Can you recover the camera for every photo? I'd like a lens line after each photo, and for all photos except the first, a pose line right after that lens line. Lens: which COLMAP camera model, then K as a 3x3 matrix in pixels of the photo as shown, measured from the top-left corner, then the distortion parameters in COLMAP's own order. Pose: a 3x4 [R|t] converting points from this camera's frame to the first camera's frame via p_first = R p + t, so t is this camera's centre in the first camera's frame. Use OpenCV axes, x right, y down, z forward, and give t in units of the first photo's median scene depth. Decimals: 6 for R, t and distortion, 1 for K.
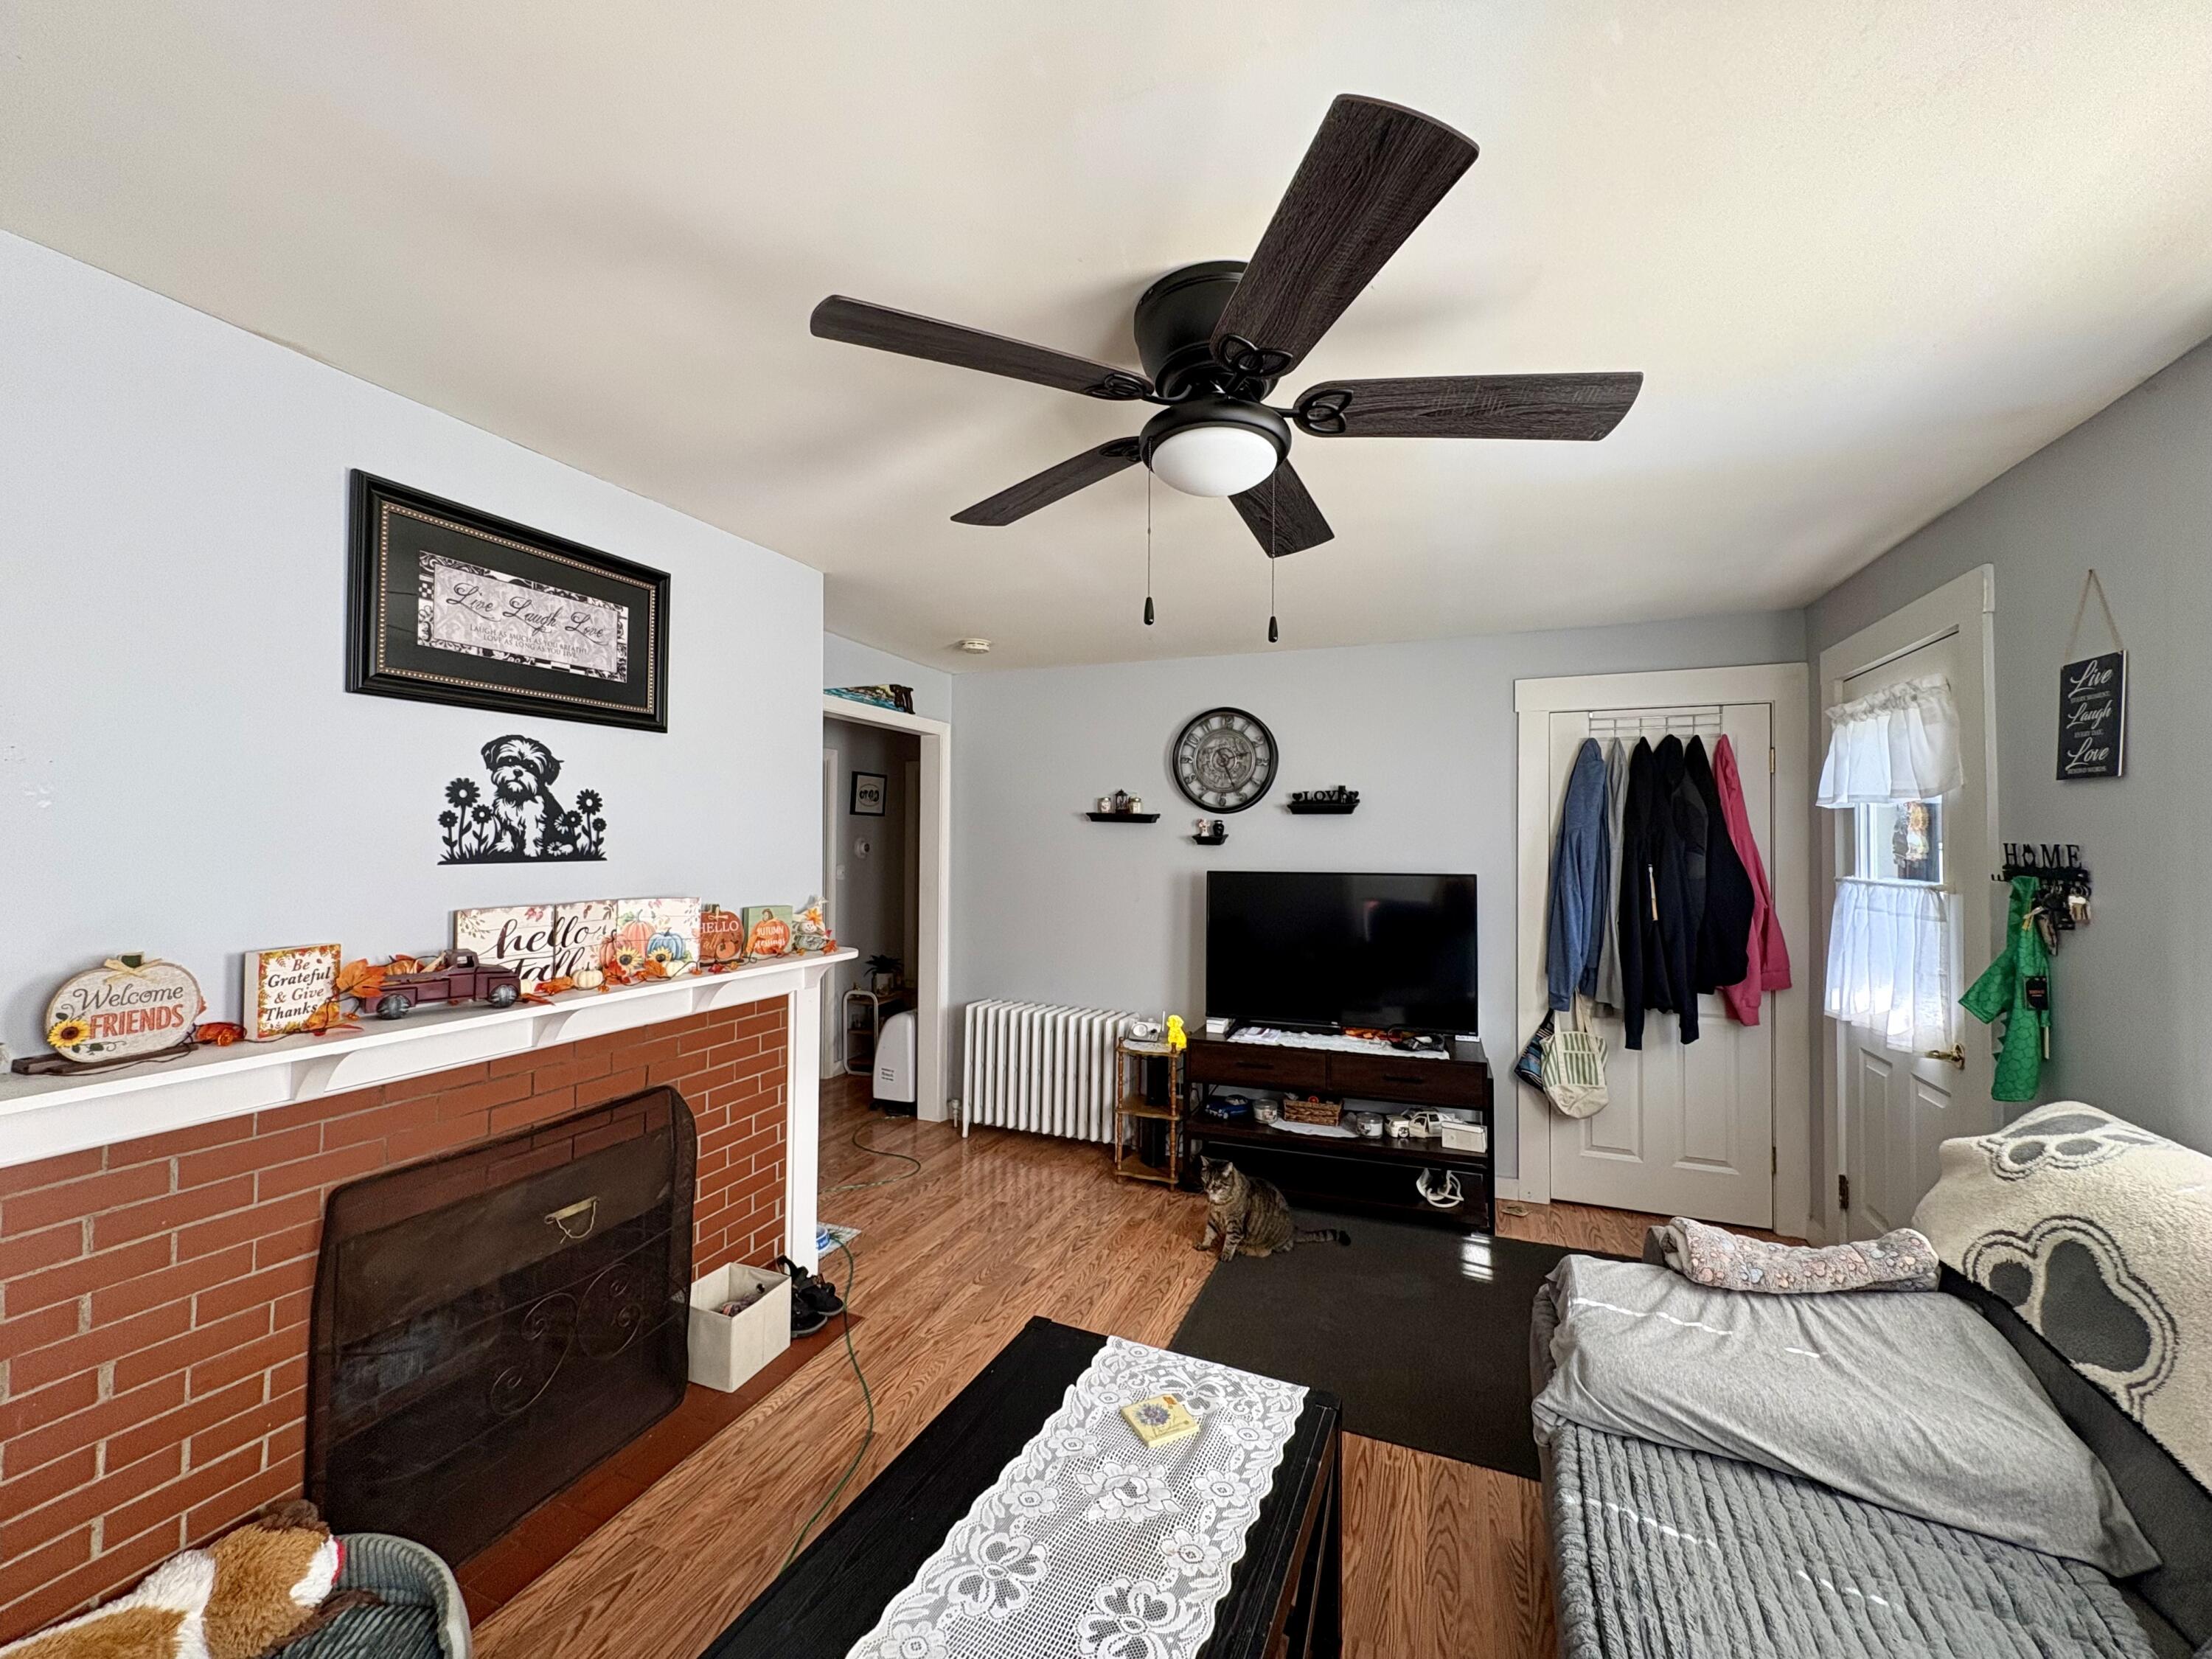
lens RADIAL K [[881.0, 0, 1104.7], [0, 881.0, 824.3], [0, 0, 1]] dist [0.000692, 0.000449]
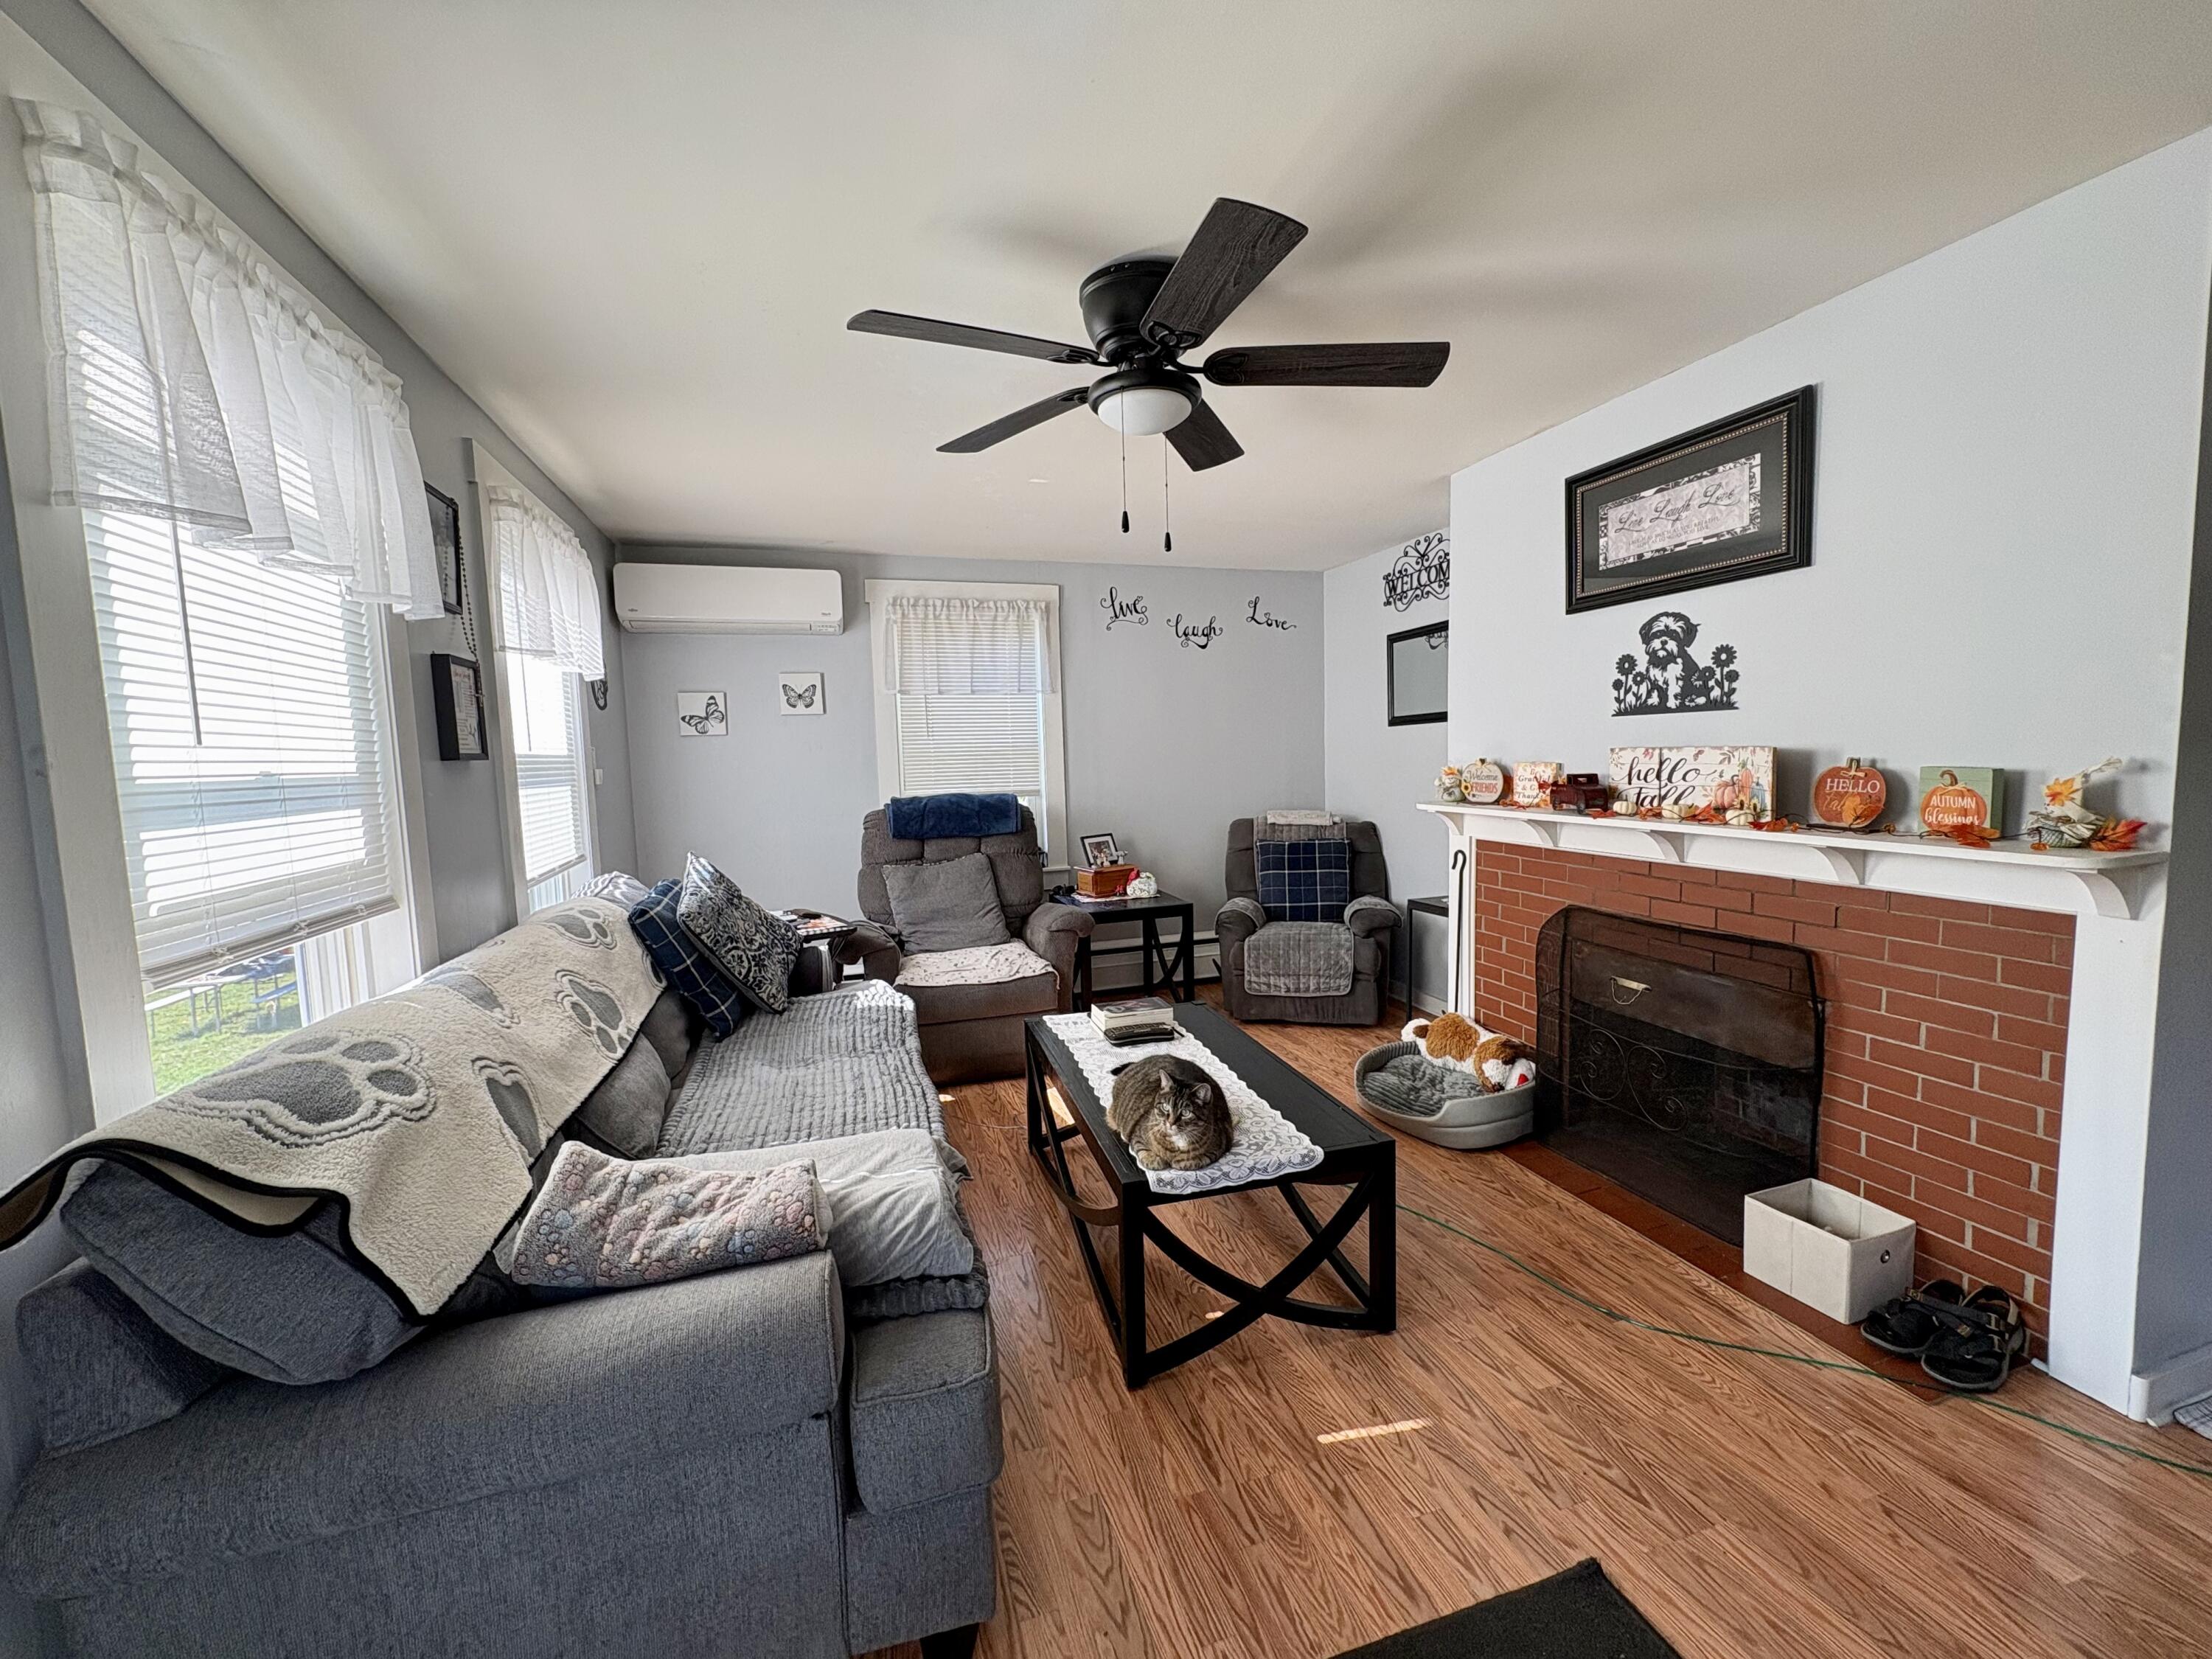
lens RADIAL K [[881.0, 0, 1104.7], [0, 881.0, 824.3], [0, 0, 1]] dist [0.000692, 0.000449]
pose [[-0.768906, 0.070178, -0.635499, 0.734237], [0.036279, 0.997145, 0.066221, 0.084560], [0.638332, 0.027863, -0.769257, 1.387184]]
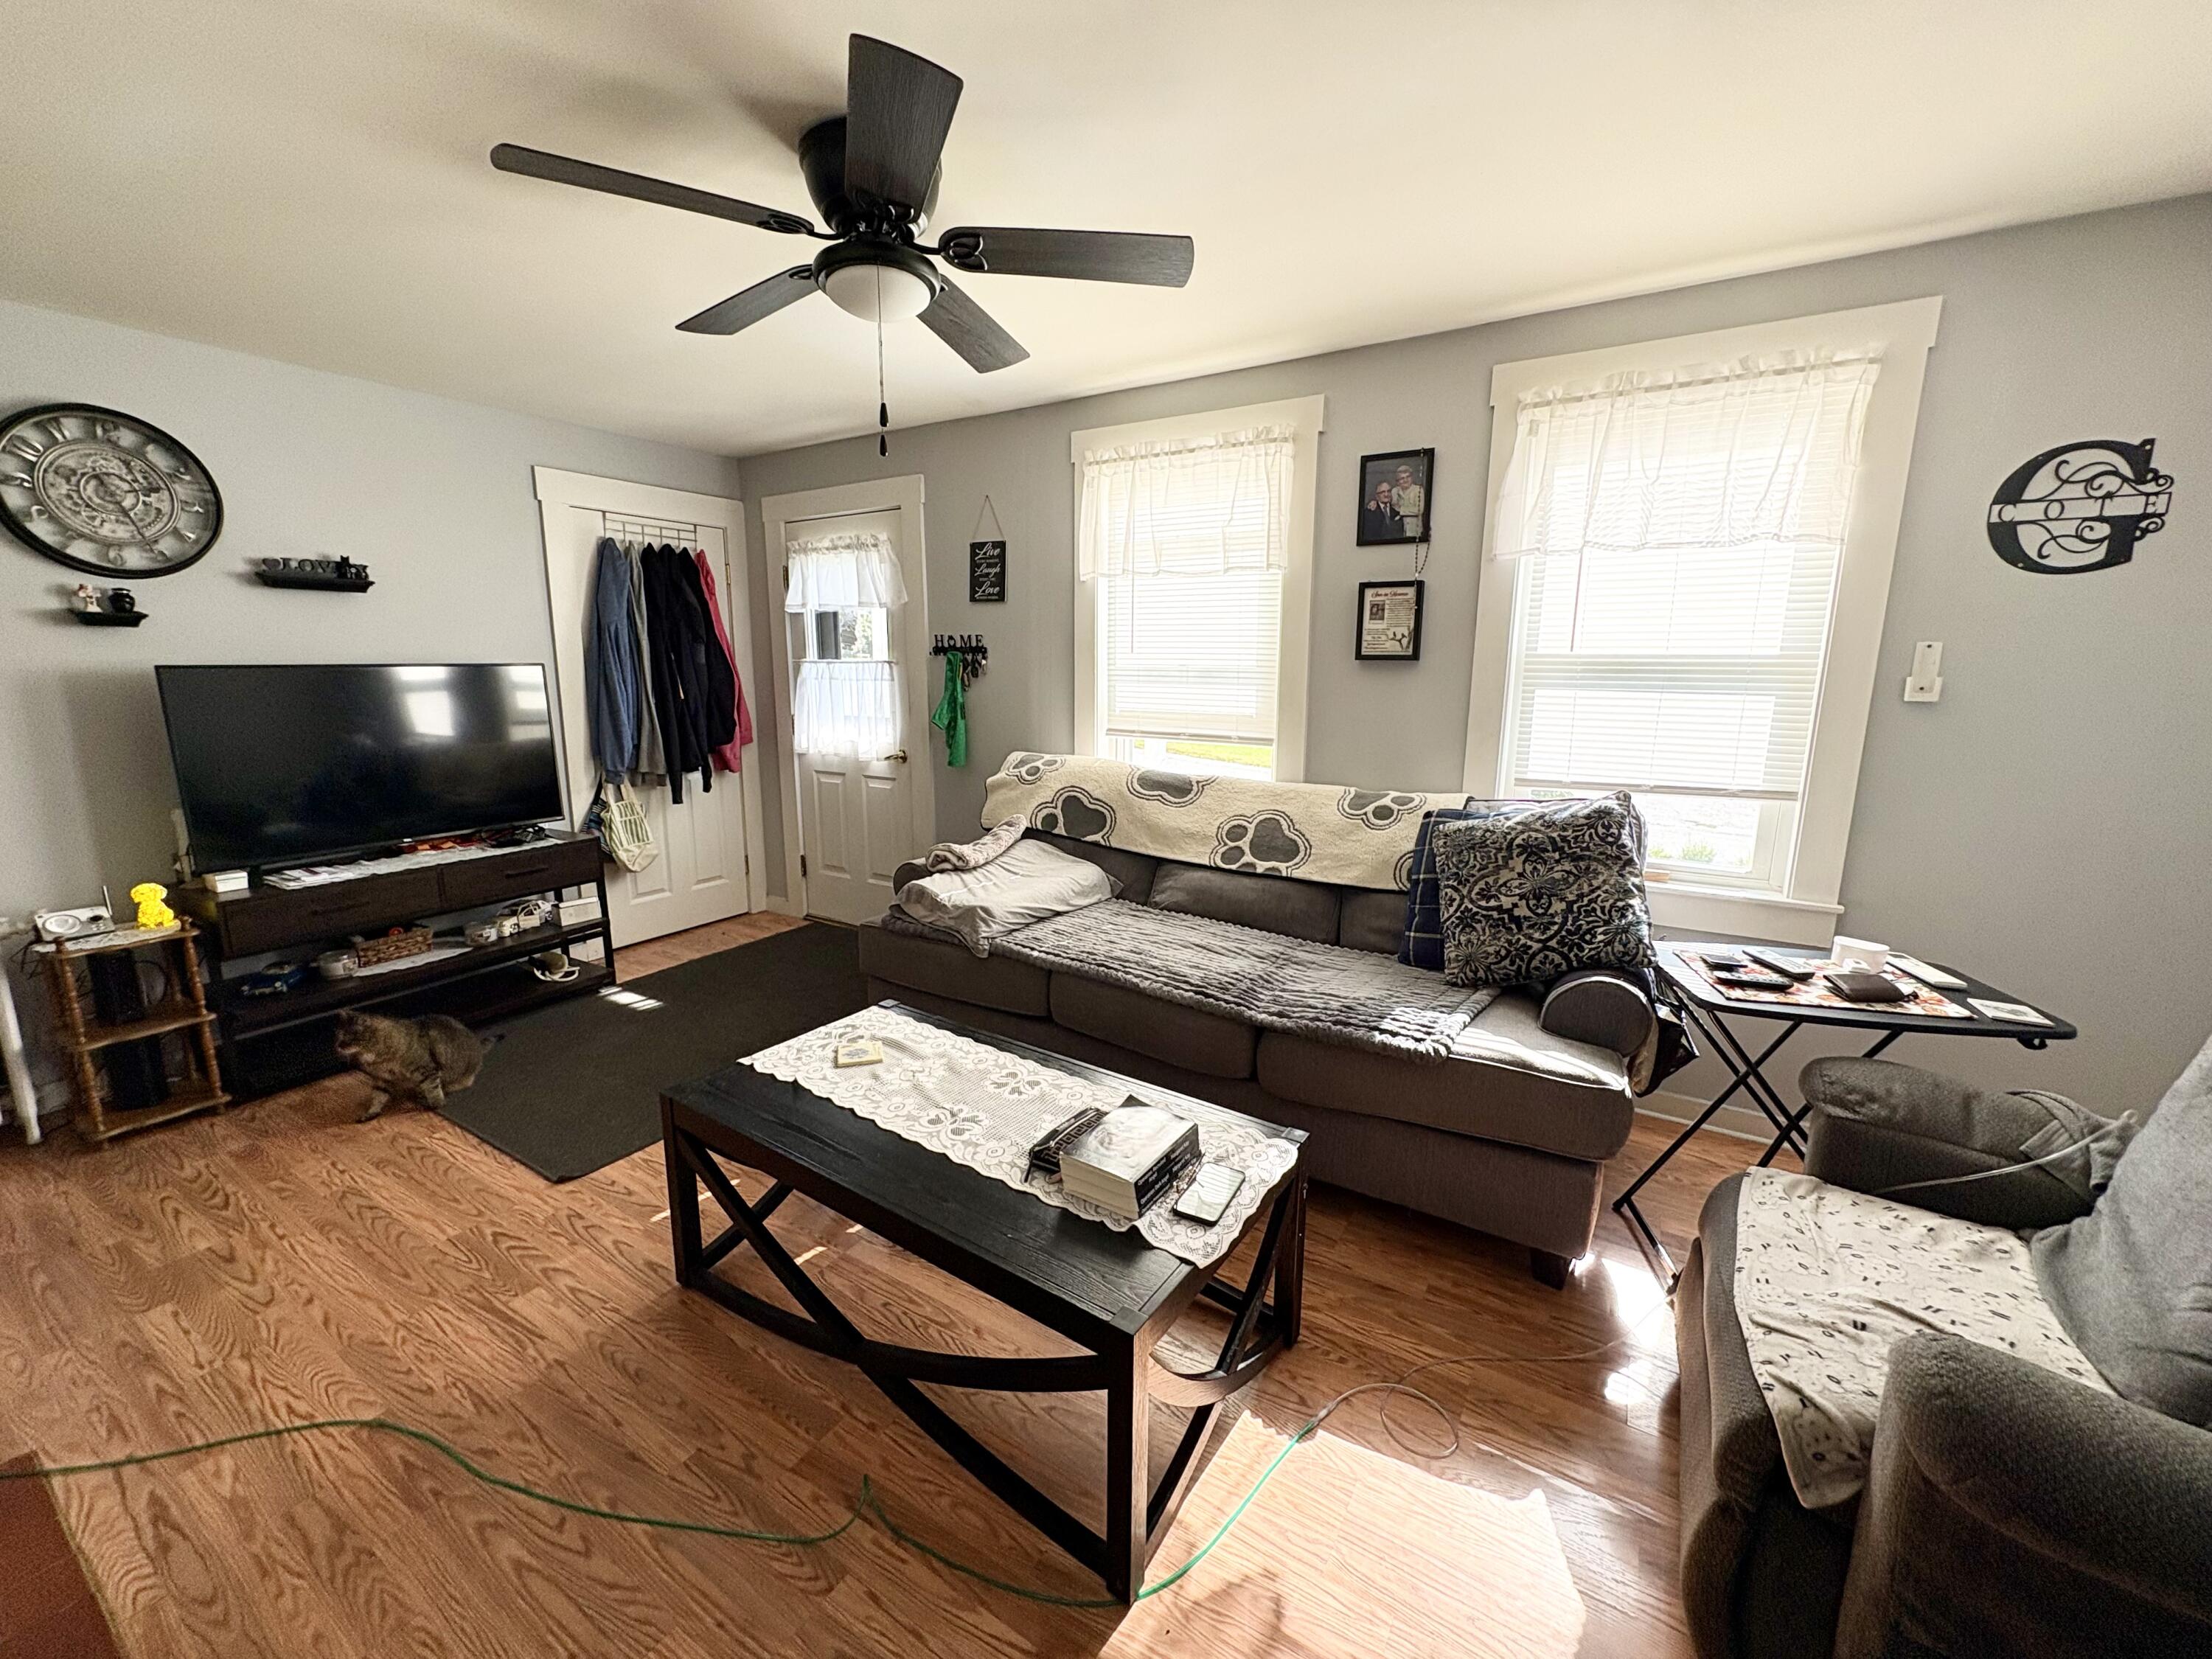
lens RADIAL K [[881.0, 0, 1104.7], [0, 881.0, 824.3], [0, 0, 1]] dist [0.000692, 0.000449]
pose [[0.170924, -0.185706, 0.967625, -0.792639], [-0.021950, 0.981116, 0.192172, 0.048240], [-0.985040, -0.054086, 0.163620, 0.311784]]
